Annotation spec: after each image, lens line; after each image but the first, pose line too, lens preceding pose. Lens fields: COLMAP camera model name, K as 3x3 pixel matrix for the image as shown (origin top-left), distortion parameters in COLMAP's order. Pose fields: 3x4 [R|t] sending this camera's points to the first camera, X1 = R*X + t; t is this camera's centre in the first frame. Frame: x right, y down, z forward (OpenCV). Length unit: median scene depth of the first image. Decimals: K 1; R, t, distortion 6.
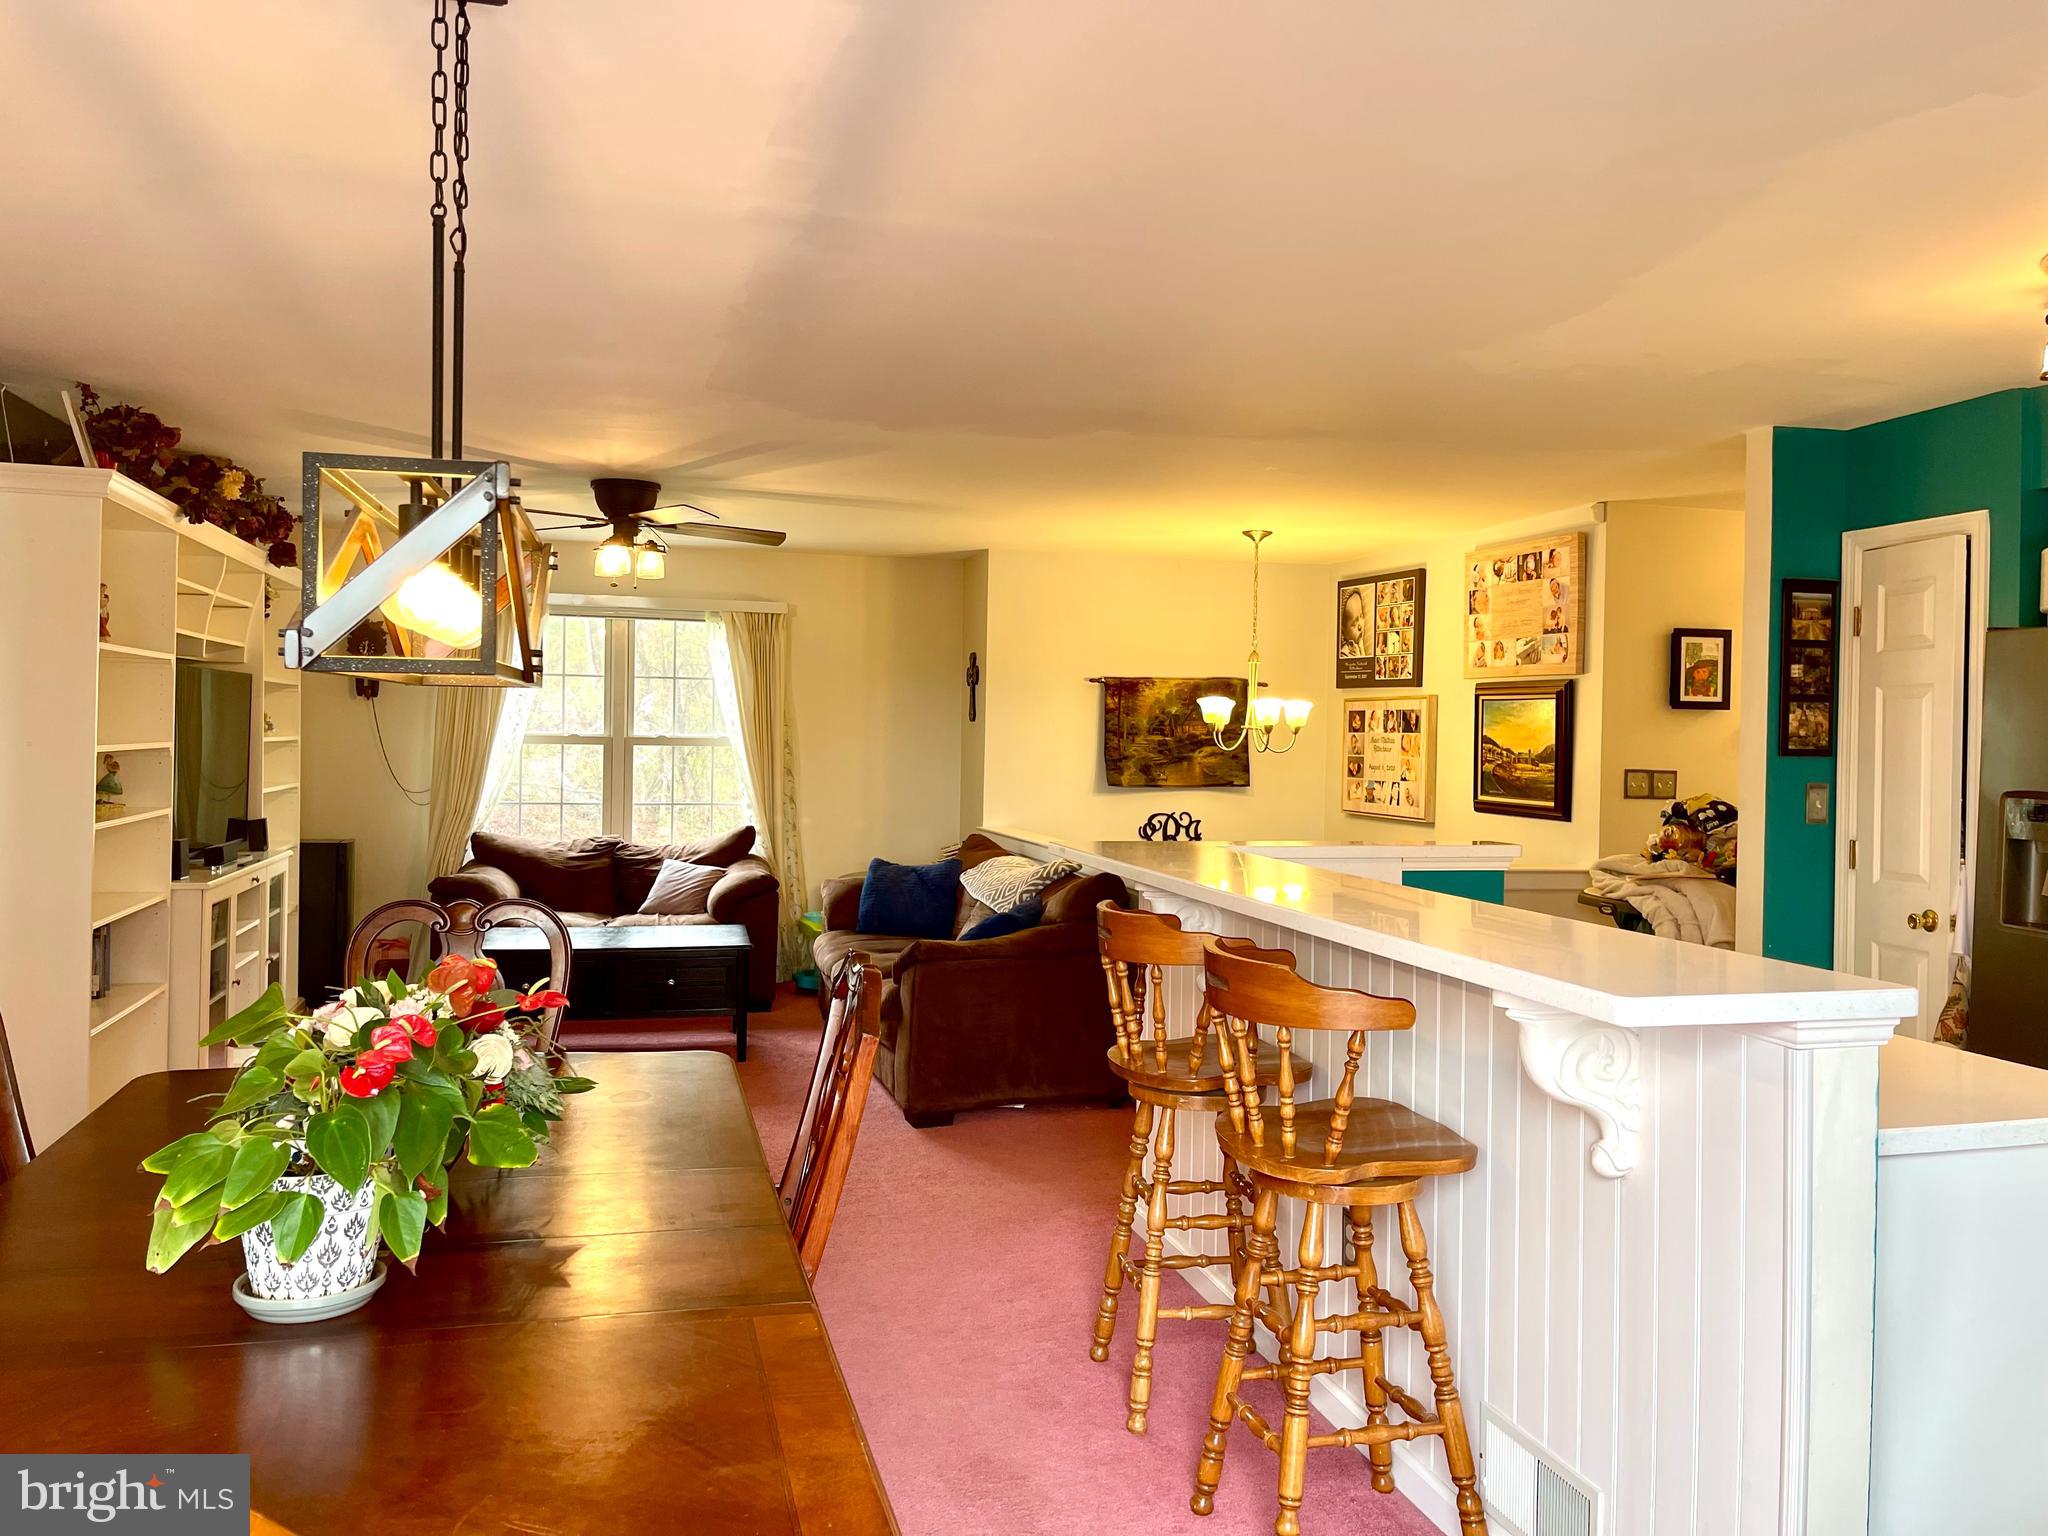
lens RADIAL K [[1556.8, 0, 1022.3], [0, 1556.8, 761.2], [0, 0, 1]] dist [0.029918, -0.017281]
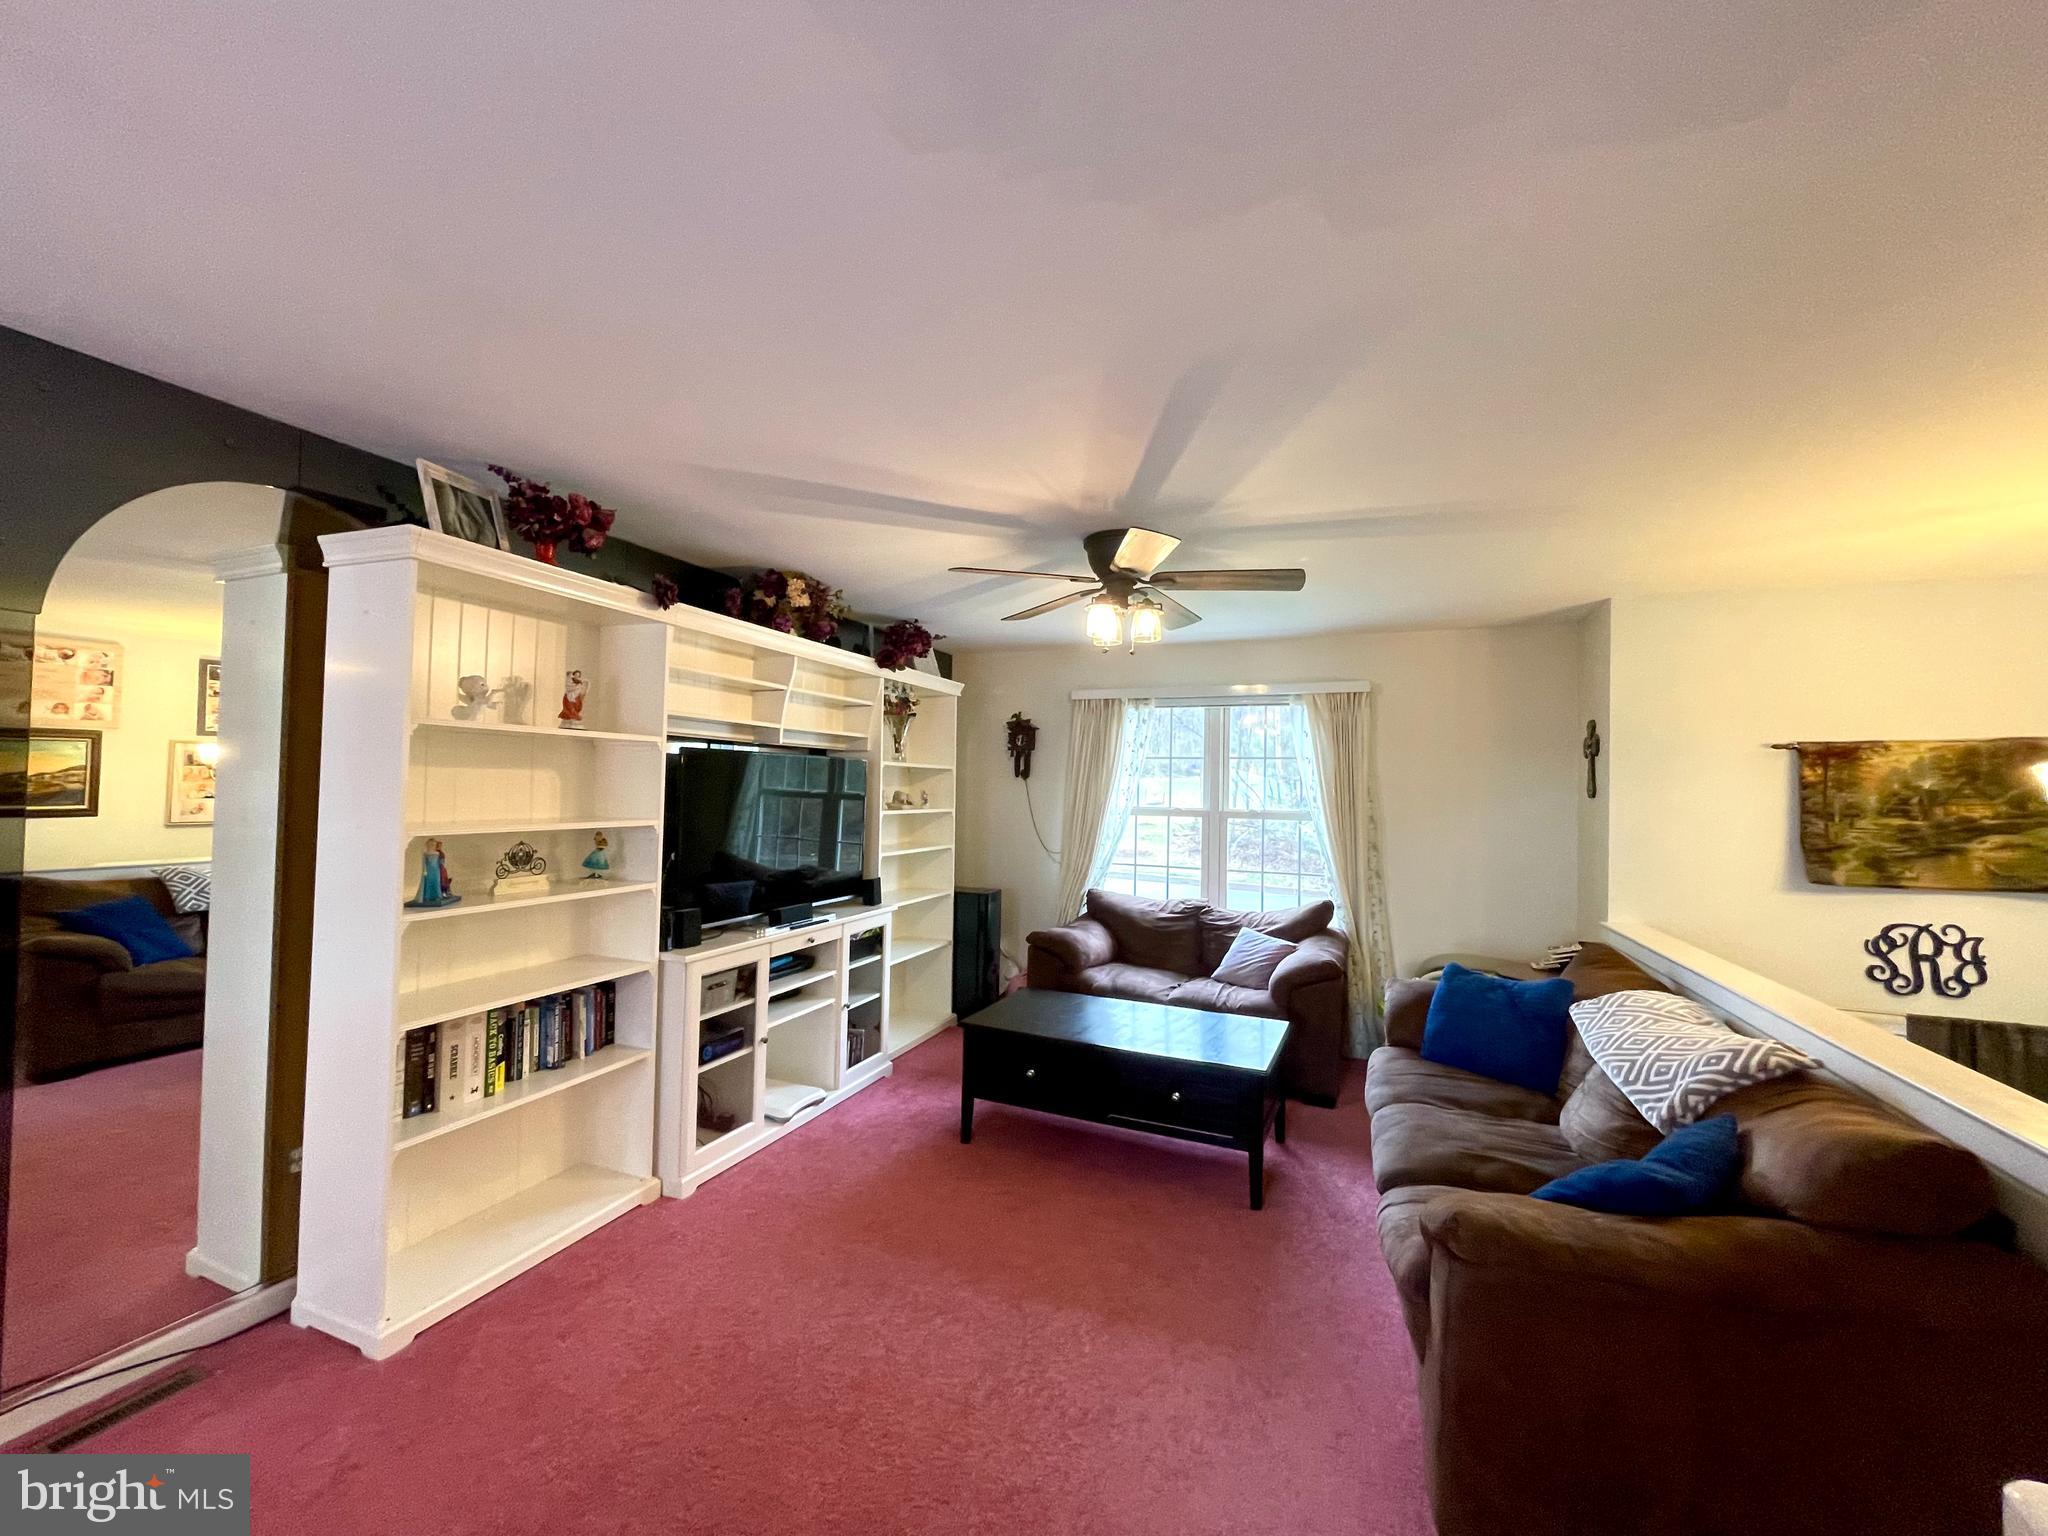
lens RADIAL K [[828.5, 0, 1019.3], [0, 828.5, 771.7], [0, 0, 1]] dist [-0.002386, 0.000893]
pose [[0.797236, -0.015102, -0.603479, -0.008220], [-0.015329, 0.998858, -0.045246, -0.014605], [0.603474, 0.045323, 0.796094, 0.437927]]
